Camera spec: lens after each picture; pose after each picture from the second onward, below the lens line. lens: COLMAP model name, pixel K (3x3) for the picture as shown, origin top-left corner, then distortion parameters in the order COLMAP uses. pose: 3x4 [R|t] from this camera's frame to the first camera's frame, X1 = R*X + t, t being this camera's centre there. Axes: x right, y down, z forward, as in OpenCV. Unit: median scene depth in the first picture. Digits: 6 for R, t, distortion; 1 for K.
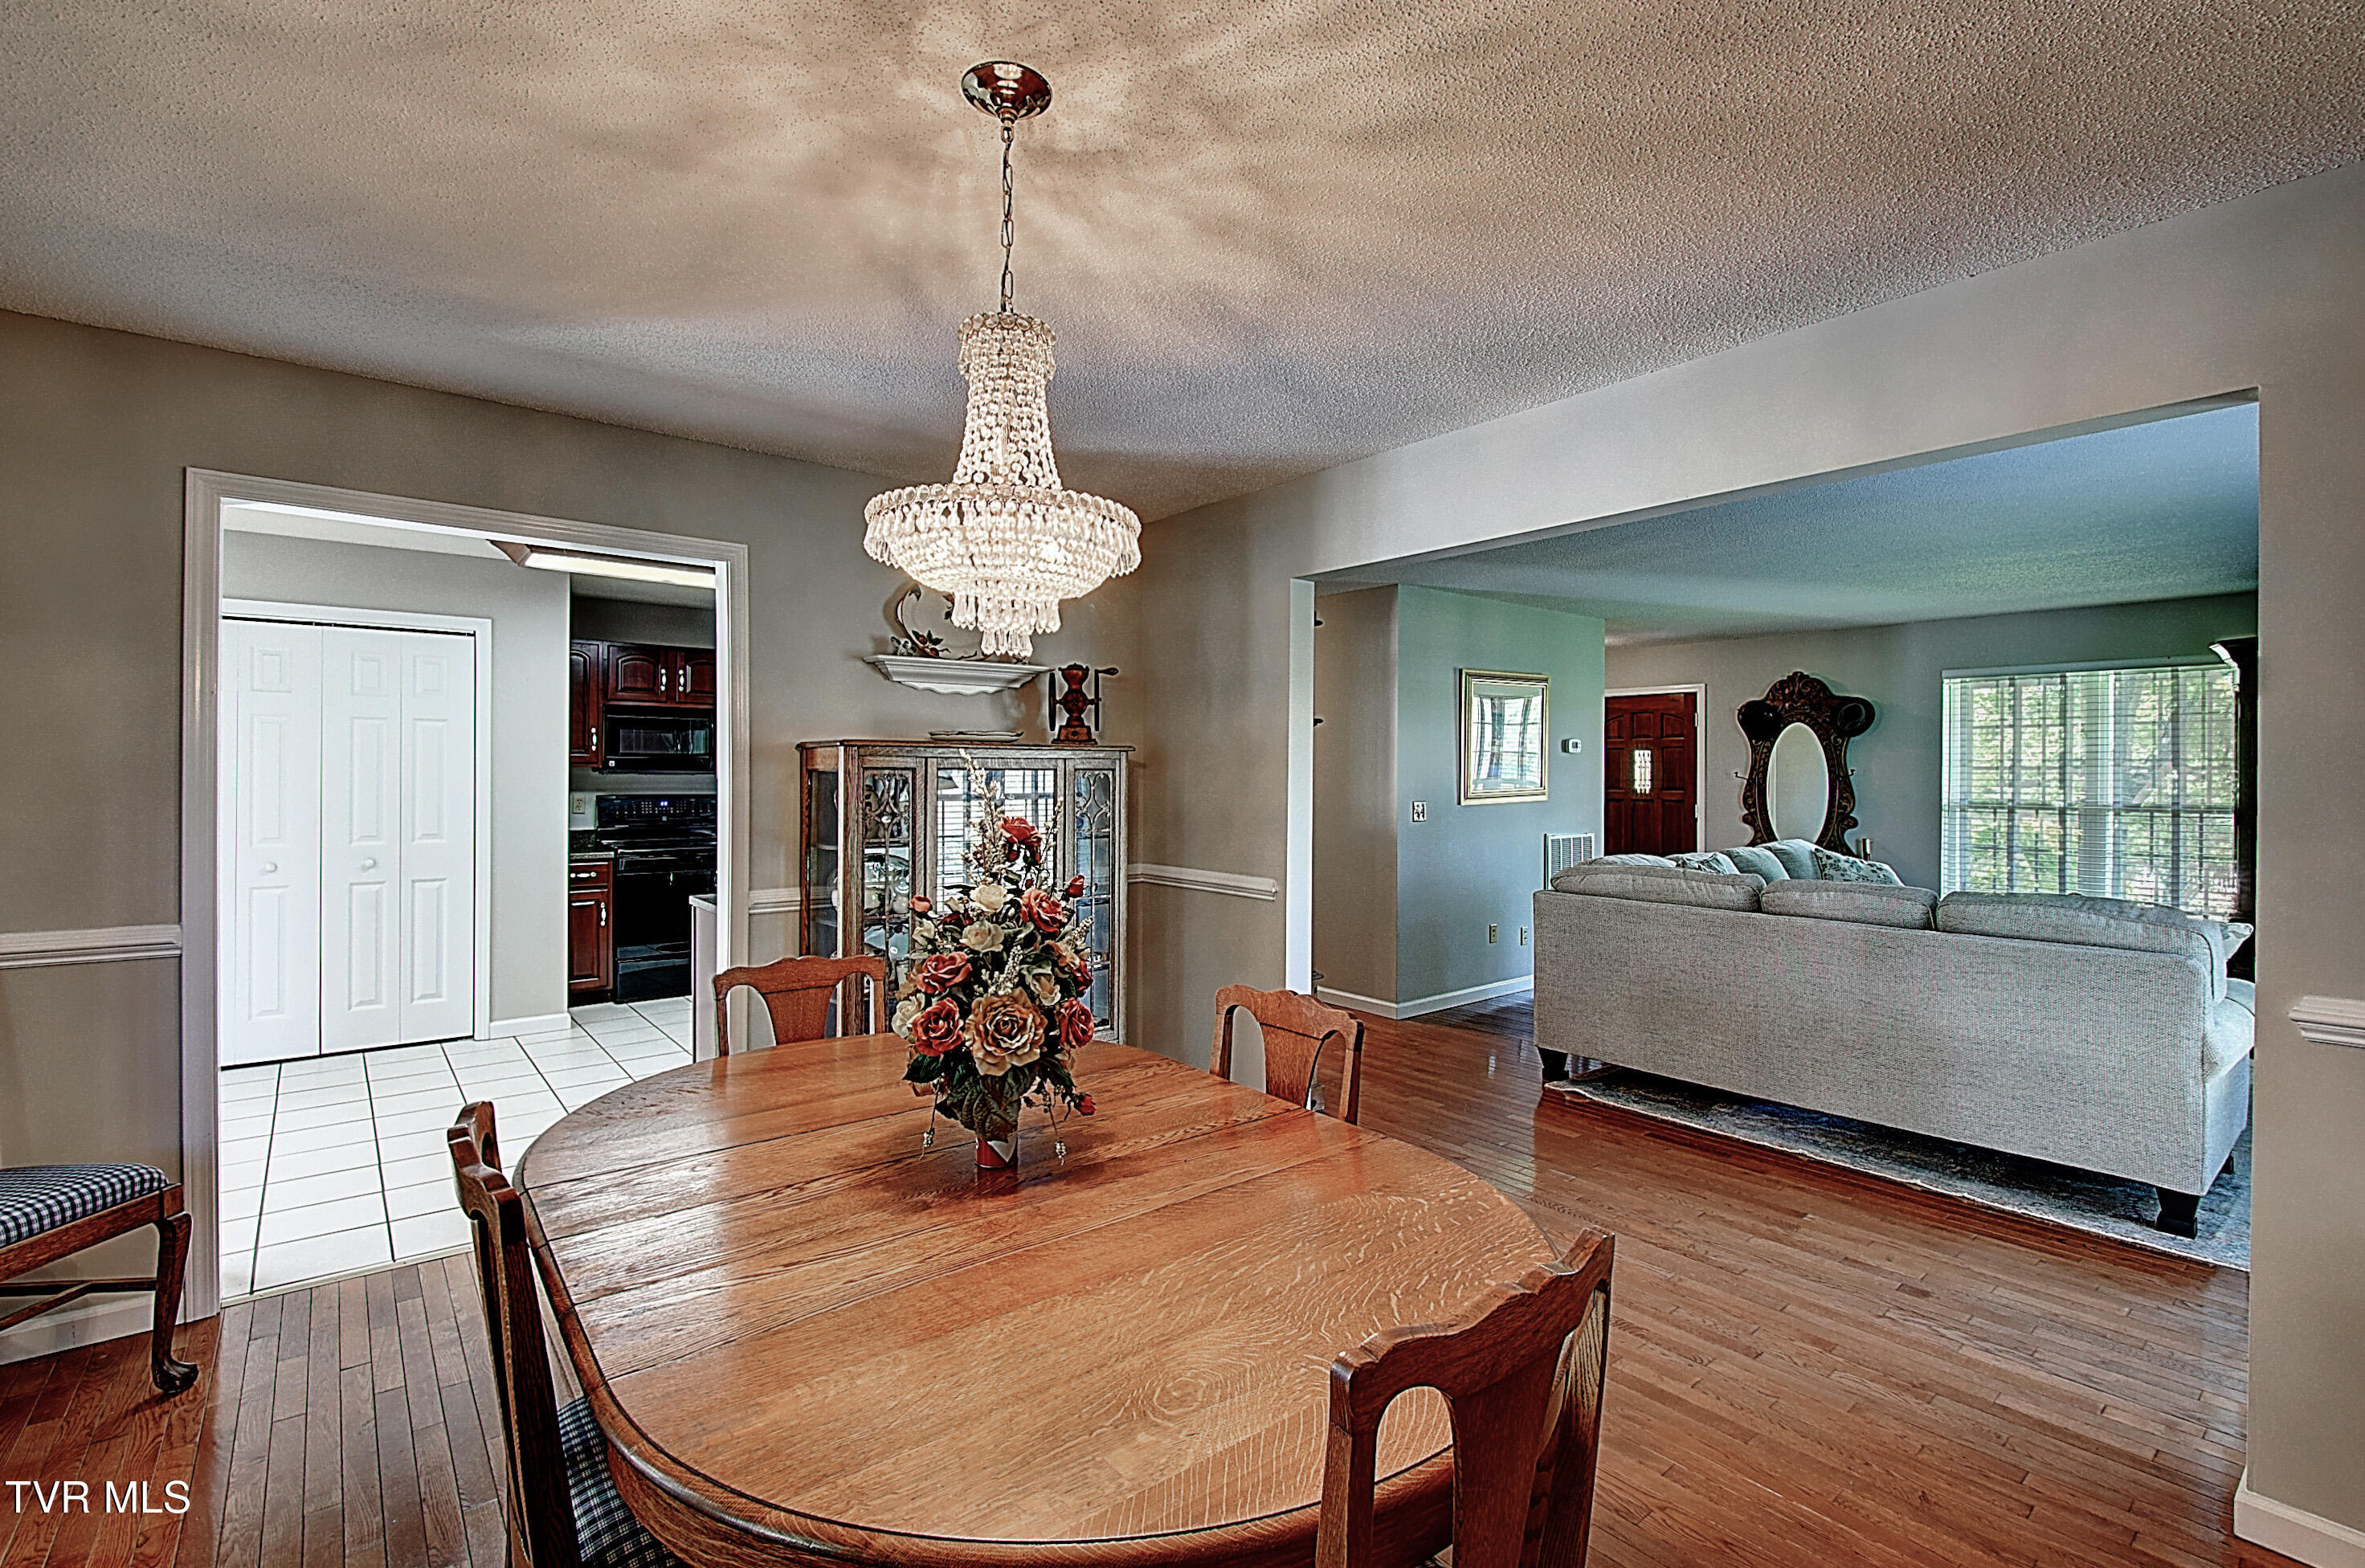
lens RADIAL K [[1051.3, 0, 1188.2], [0, 1051.3, 776.0], [0, 0, 1]] dist [-0.003601, -0.000997]
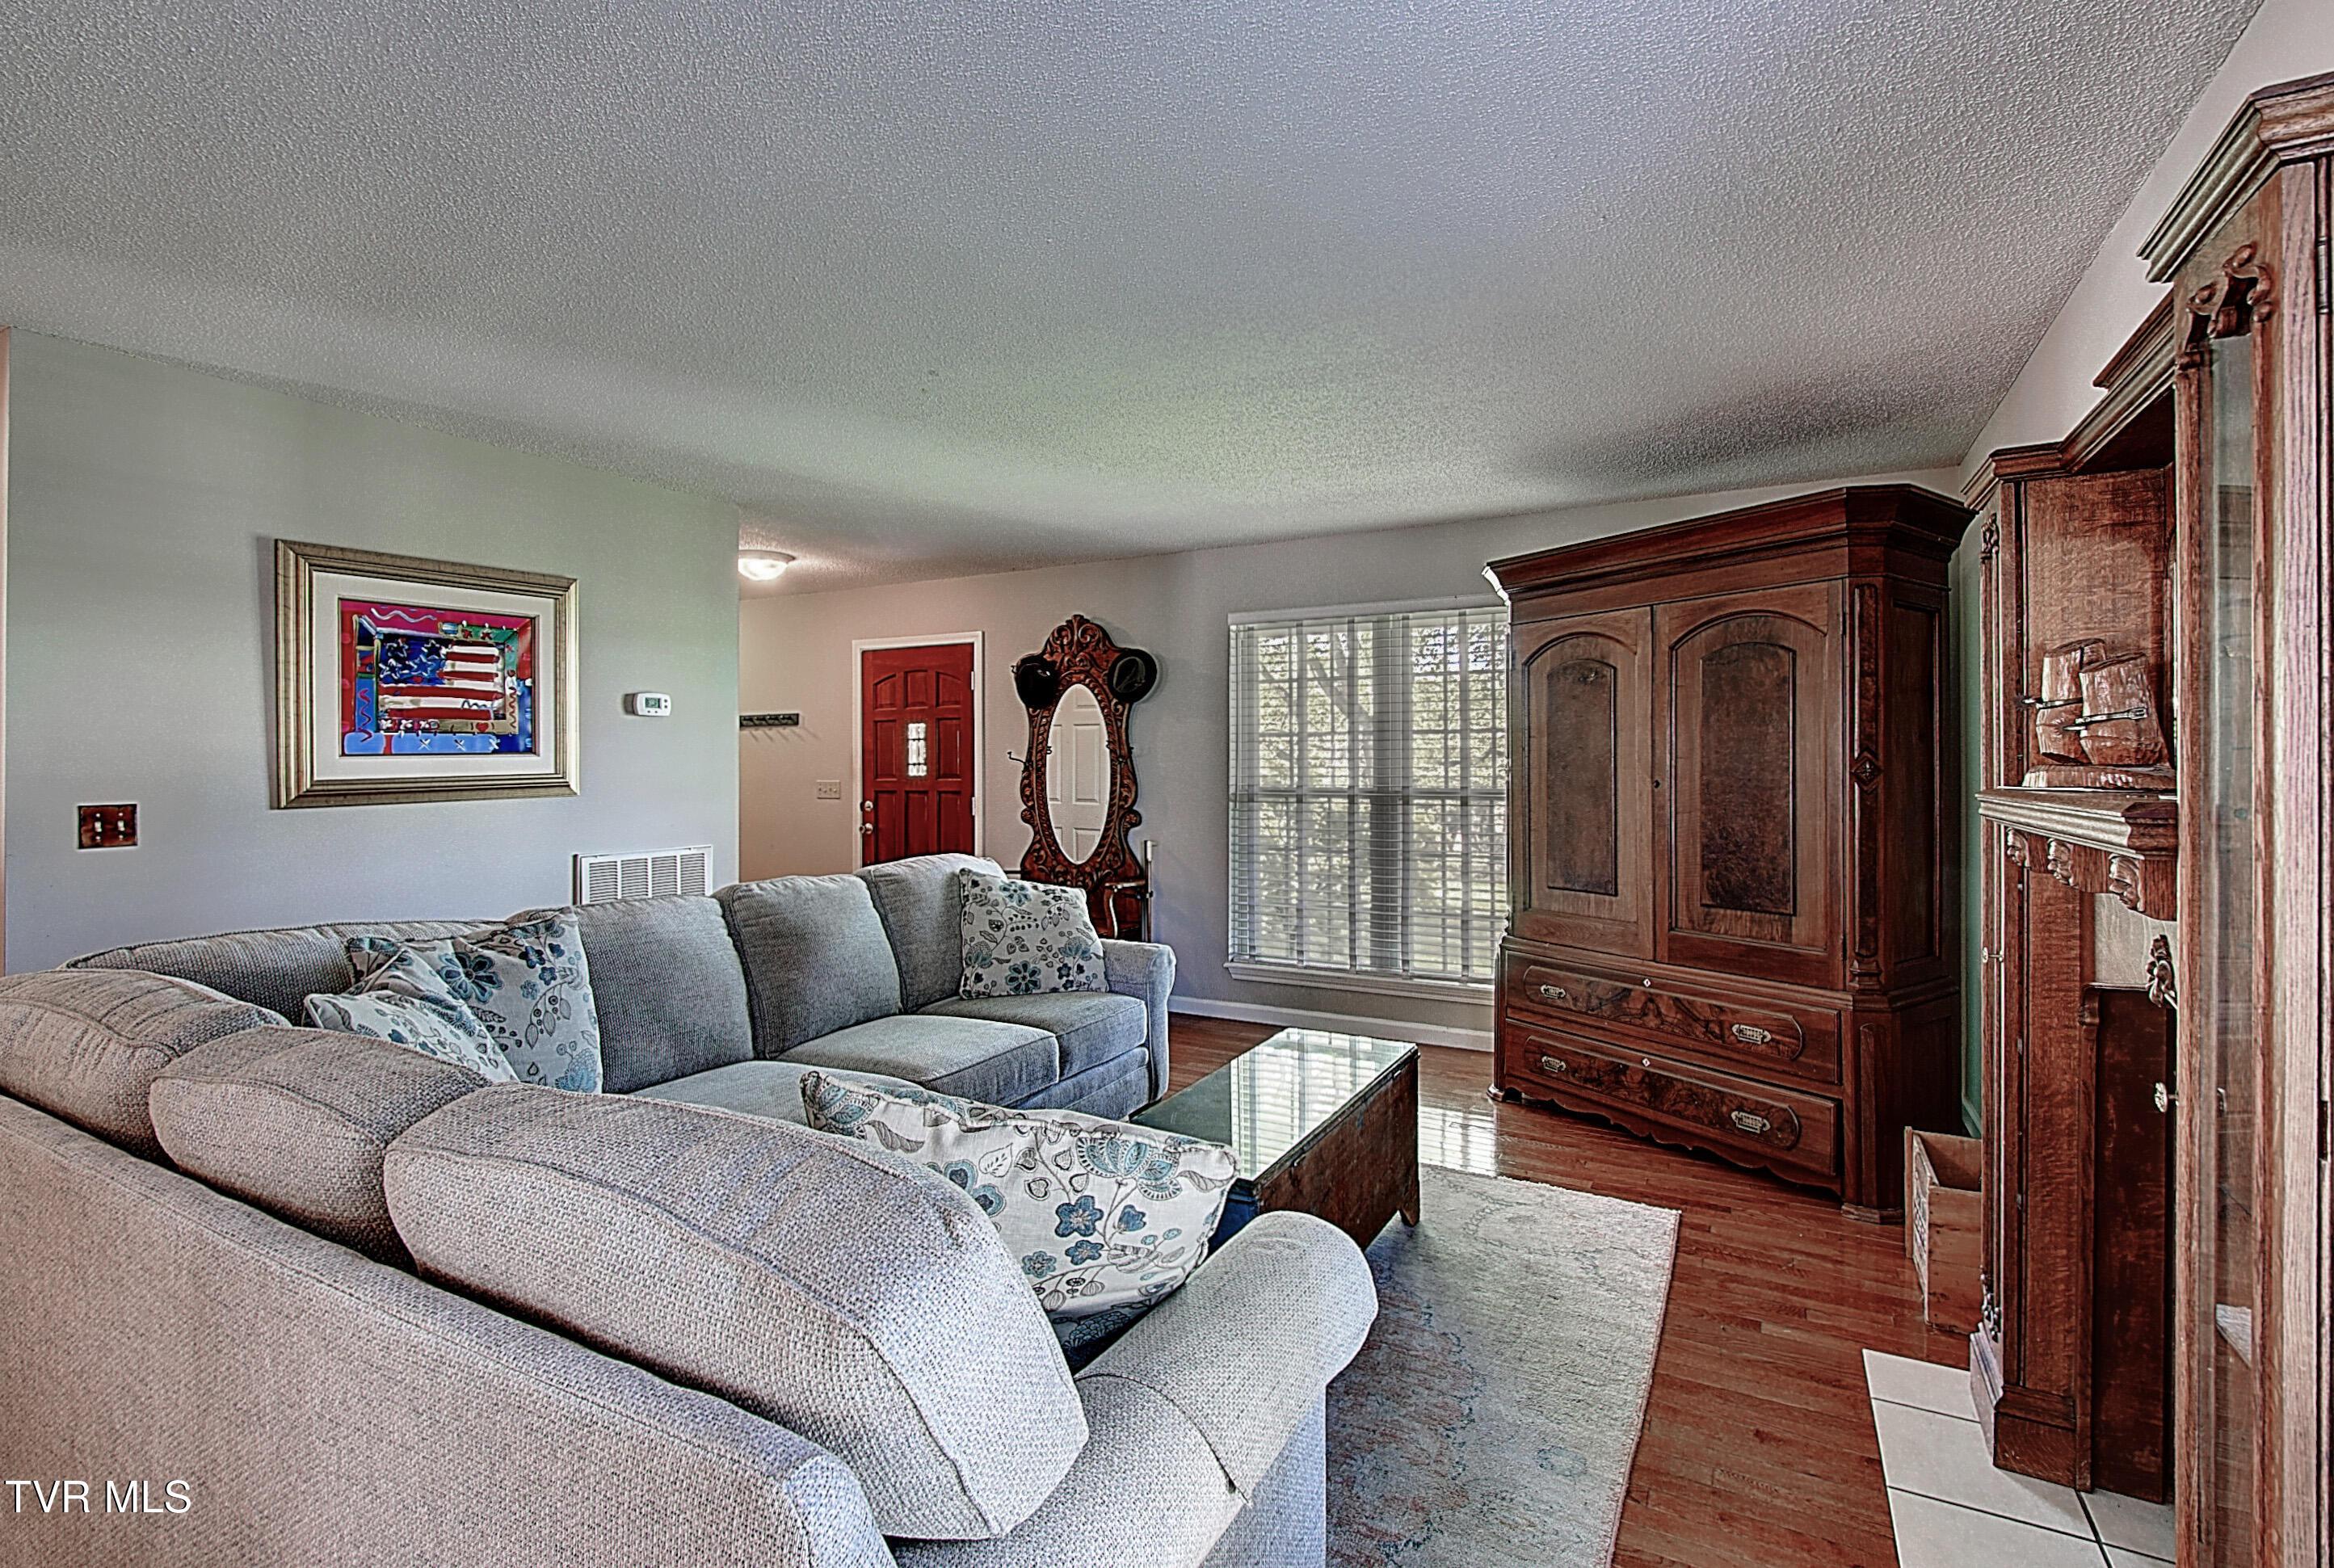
lens RADIAL K [[1061.7, 0, 1167.2], [0, 1061.7, 770.5], [0, 0, 1]] dist [-0.007527, -0.000251]
pose [[0.929646, -0.006816, 0.368391, 0.728549], [0.005770, 0.999976, 0.003941, 0.014689], [-0.368409, -0.001538, 0.929663, 0.573905]]
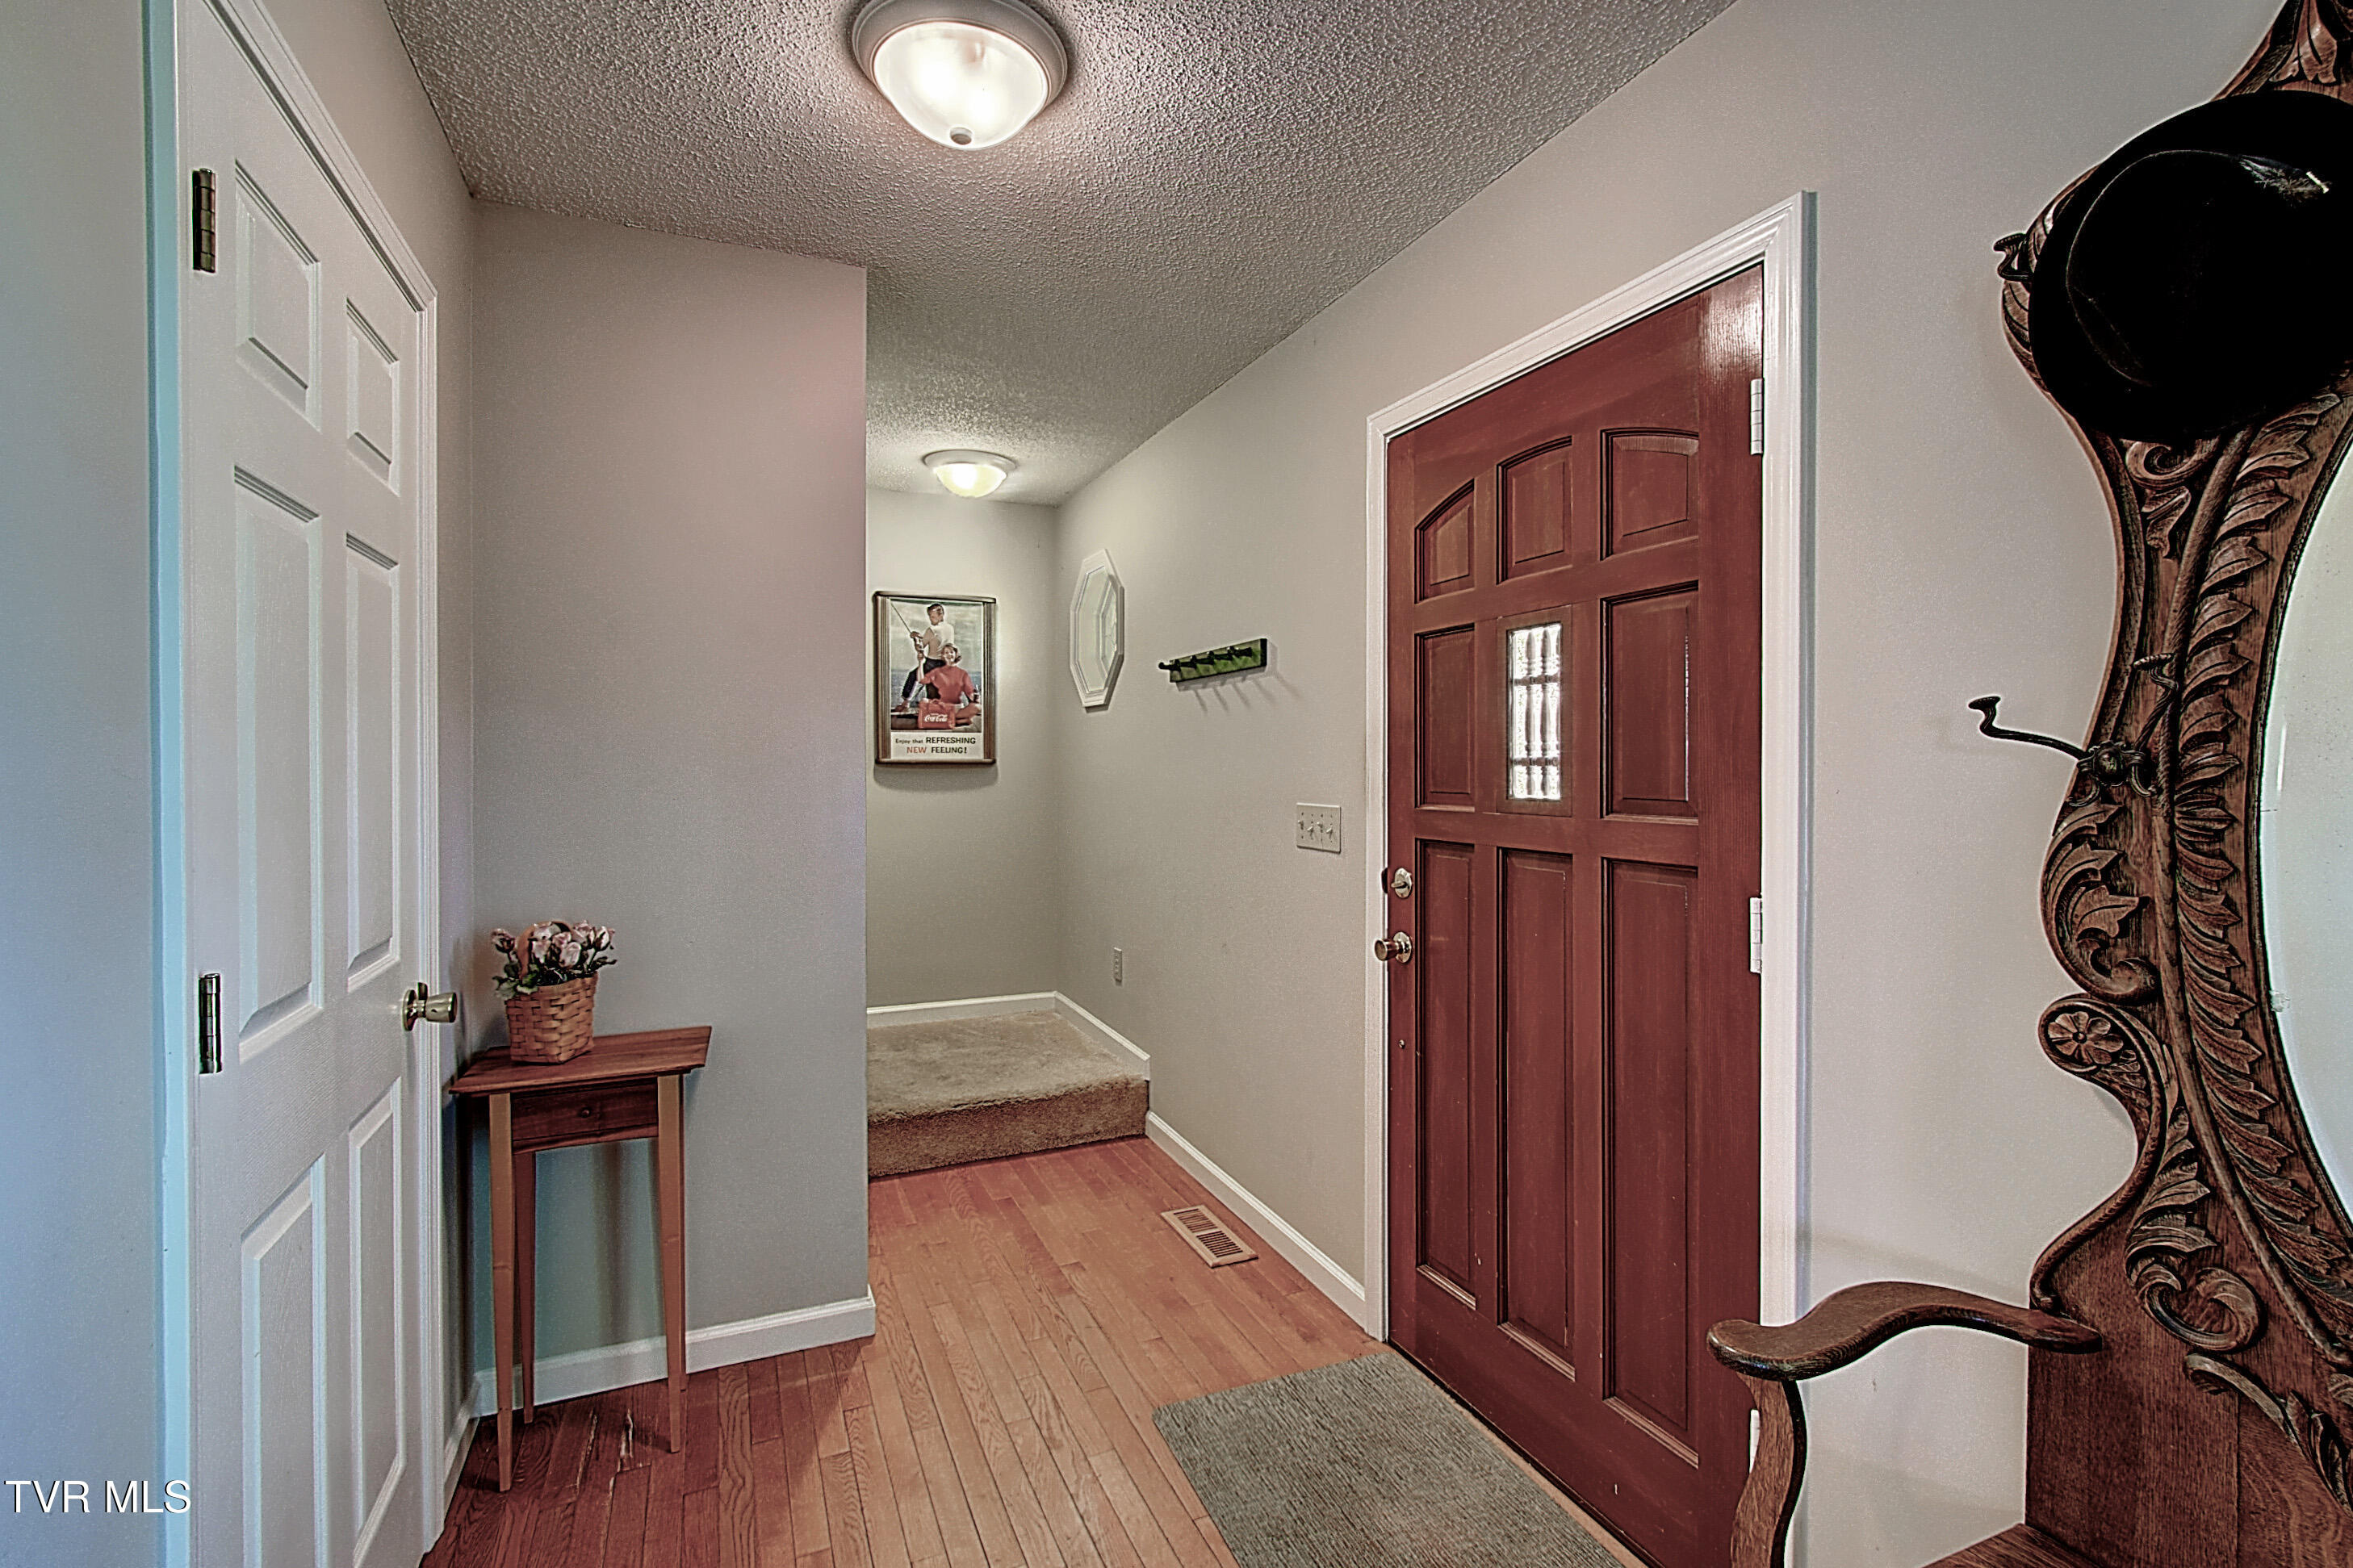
lens RADIAL K [[1045.8, 0, 1157.9], [0, 1045.8, 769.6], [0, 0, 1]] dist [-0.003601, -0.000997]
pose [[0.960349, -0.001468, -0.278796, 0.941589], [0.002151, 0.999995, 0.002141, 0.011357], [0.278791, -0.002656, 0.960348, 1.732164]]
